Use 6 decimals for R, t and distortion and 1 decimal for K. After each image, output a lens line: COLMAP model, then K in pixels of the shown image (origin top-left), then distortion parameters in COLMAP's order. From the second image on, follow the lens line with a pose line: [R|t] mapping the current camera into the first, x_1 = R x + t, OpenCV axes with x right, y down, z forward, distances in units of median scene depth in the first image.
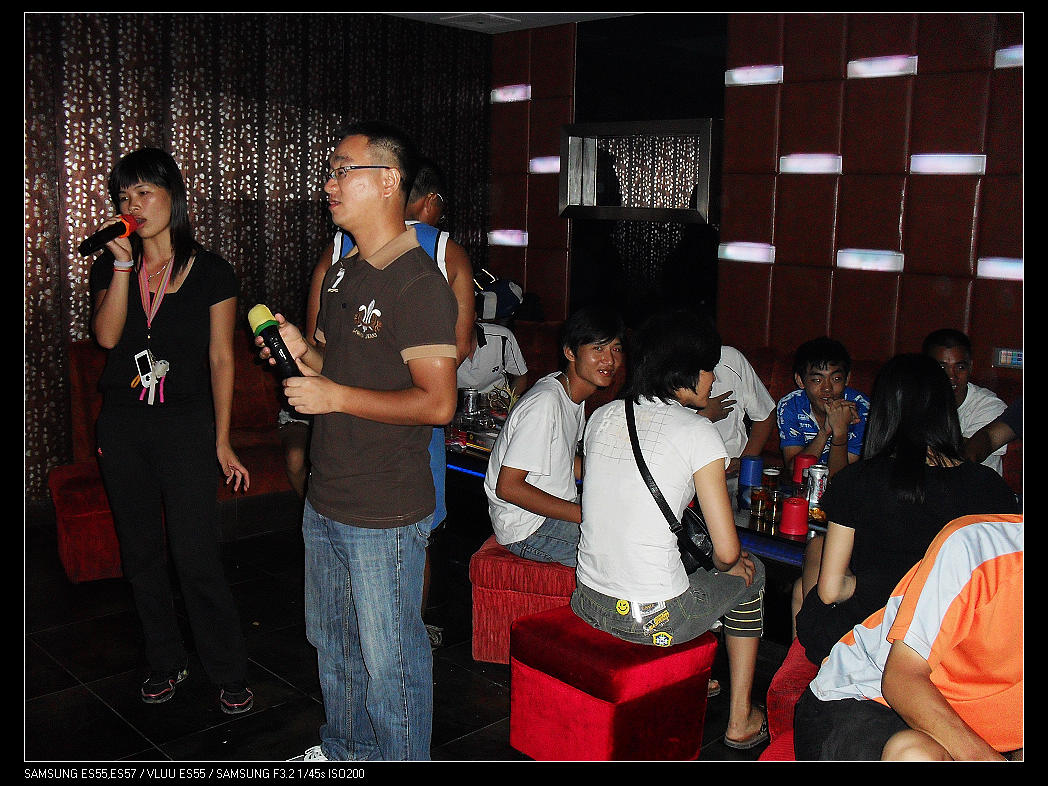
lens RADIAL K [[1235.4, 0, 524.0], [0, 1235.4, 393.0], [0, 0, 1]] dist [-0.000793, -0.005378]
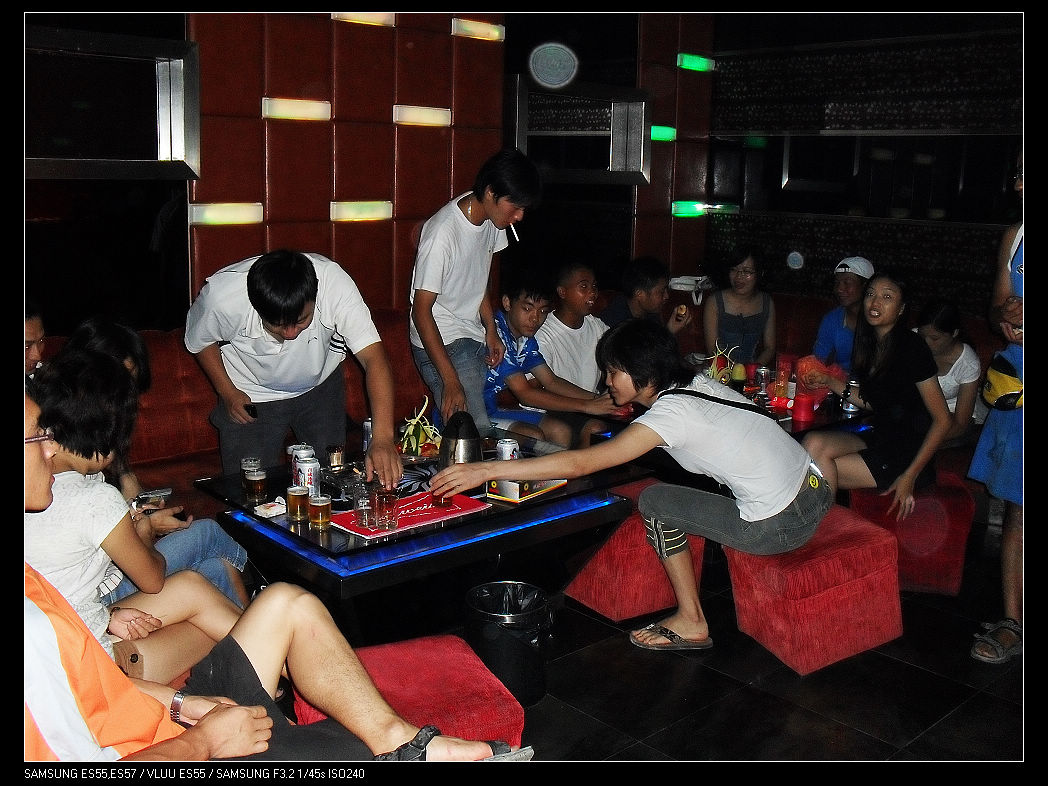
lens RADIAL K [[1235.4, 0, 524.0], [0, 1235.4, 393.0], [0, 0, 1]] dist [-0.000793, -0.005378]
pose [[-0.085166, -0.218780, 0.972050, -0.711034], [0.121802, 0.965992, 0.228088, -0.167767], [-0.988894, 0.137823, -0.055622, 0.896047]]
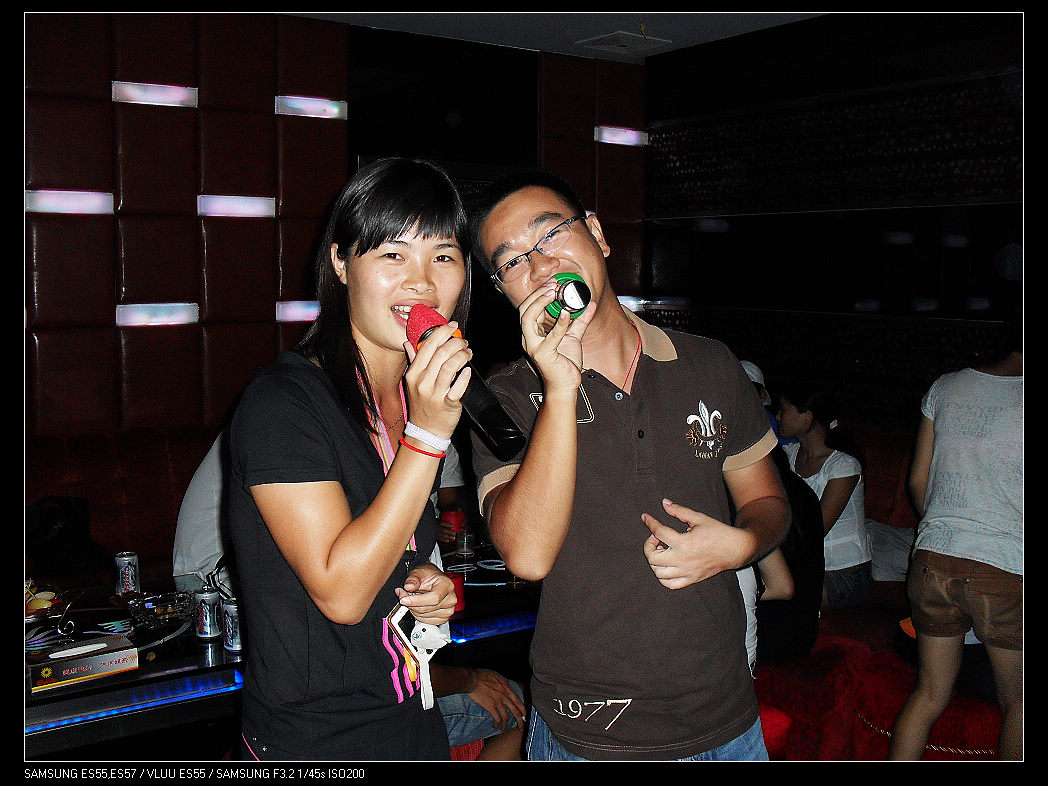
lens RADIAL K [[1235.4, 0, 524.0], [0, 1235.4, 393.0], [0, 0, 1]] dist [-0.000793, -0.005378]
pose [[0.106387, -0.140811, 0.984304, -0.600934], [0.152294, 0.980549, 0.123813, -0.132683], [-0.982593, 0.136731, 0.125763, 0.703092]]
